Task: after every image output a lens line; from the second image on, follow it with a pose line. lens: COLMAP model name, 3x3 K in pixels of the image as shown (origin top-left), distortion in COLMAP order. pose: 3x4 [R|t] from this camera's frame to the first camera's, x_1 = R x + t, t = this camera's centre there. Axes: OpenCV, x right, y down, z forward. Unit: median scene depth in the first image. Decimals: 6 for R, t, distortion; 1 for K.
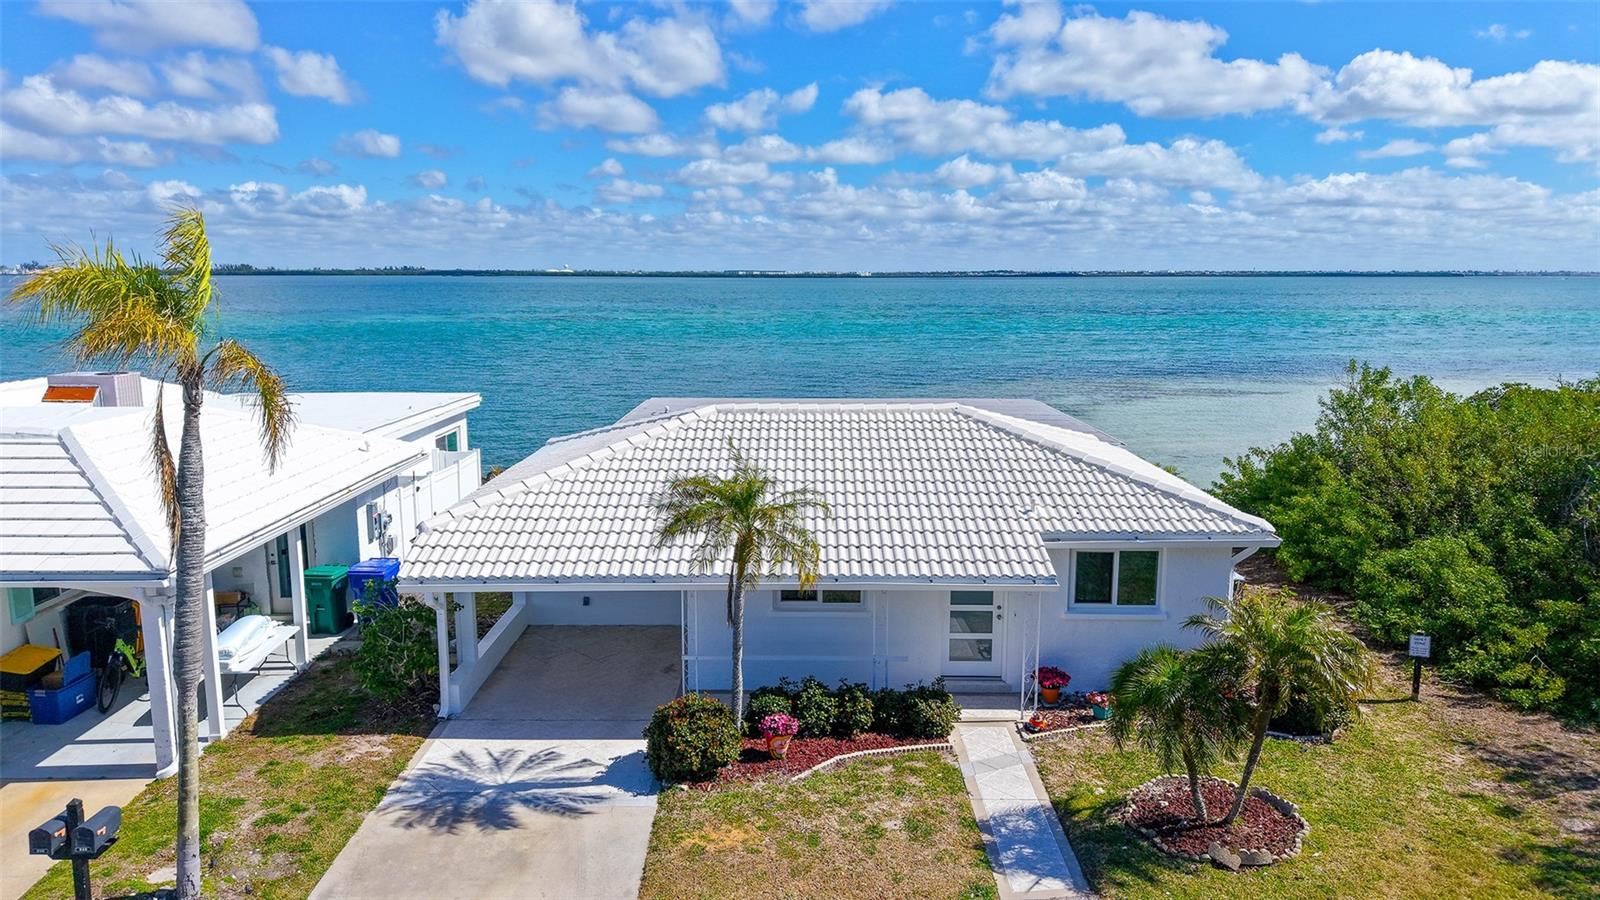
lens RADIAL K [[1078.2, 0, 800.0], [0, 1078.2, 450.0], [0, 0, 1]] dist [0.034970, -0.043923]
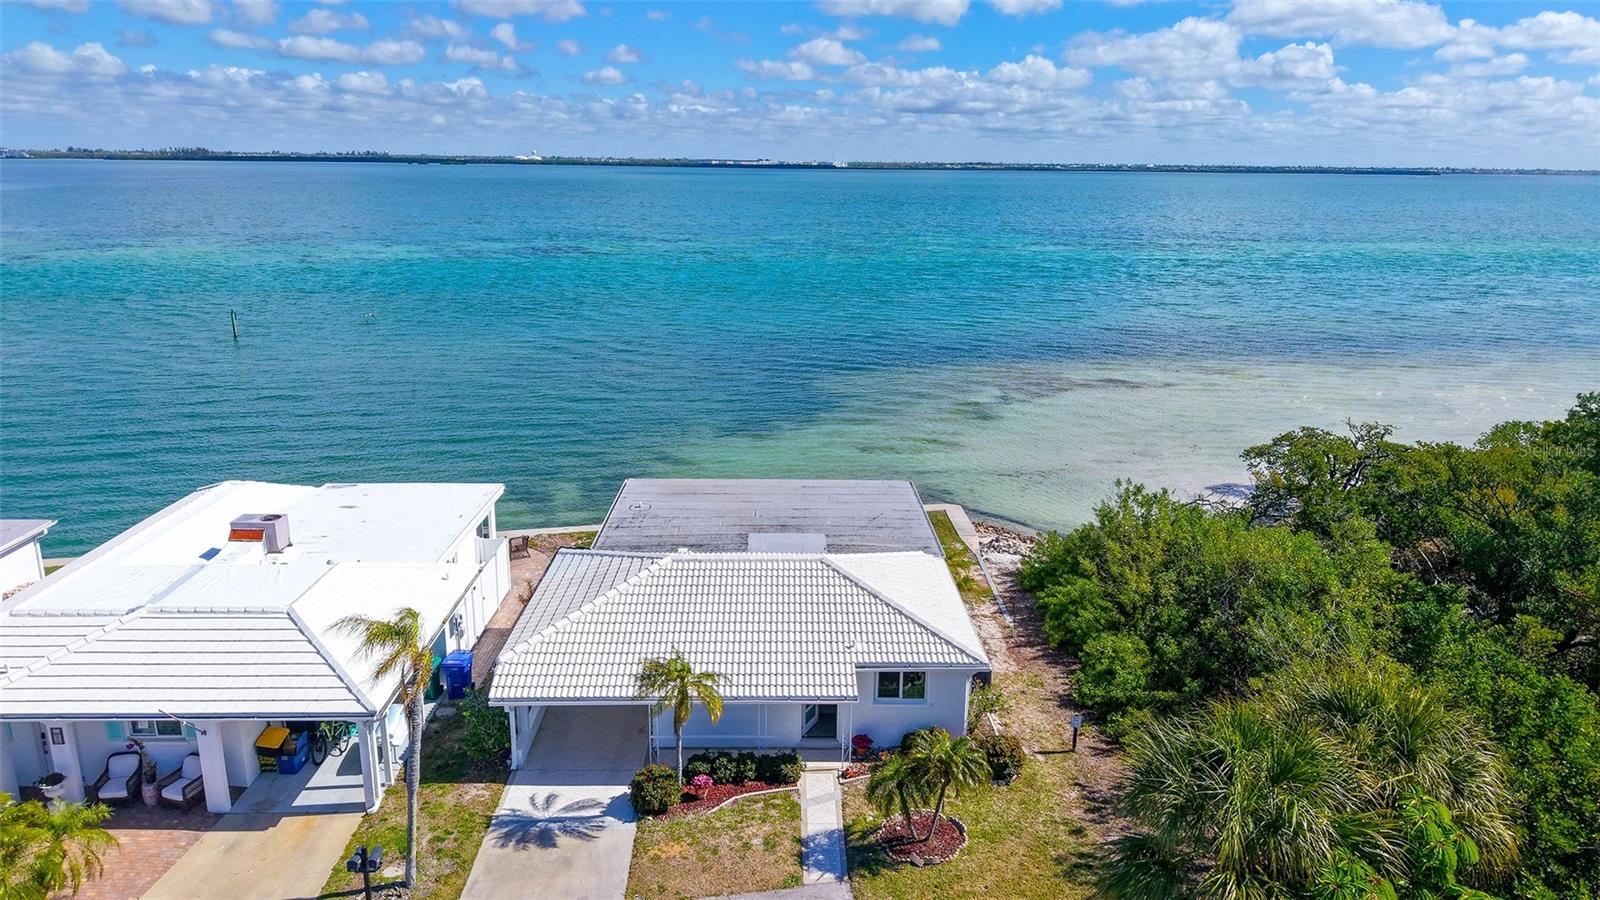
lens RADIAL K [[1078.2, 0, 800.0], [0, 1078.2, 450.0], [0, 0, 1]] dist [0.034970, -0.043923]
pose [[0.999663, 0.006830, 0.025065, 0.099060], [-0.009294, 0.994991, 0.099532, -0.500614], [-0.024259, -0.099732, 0.994719, -0.794667]]
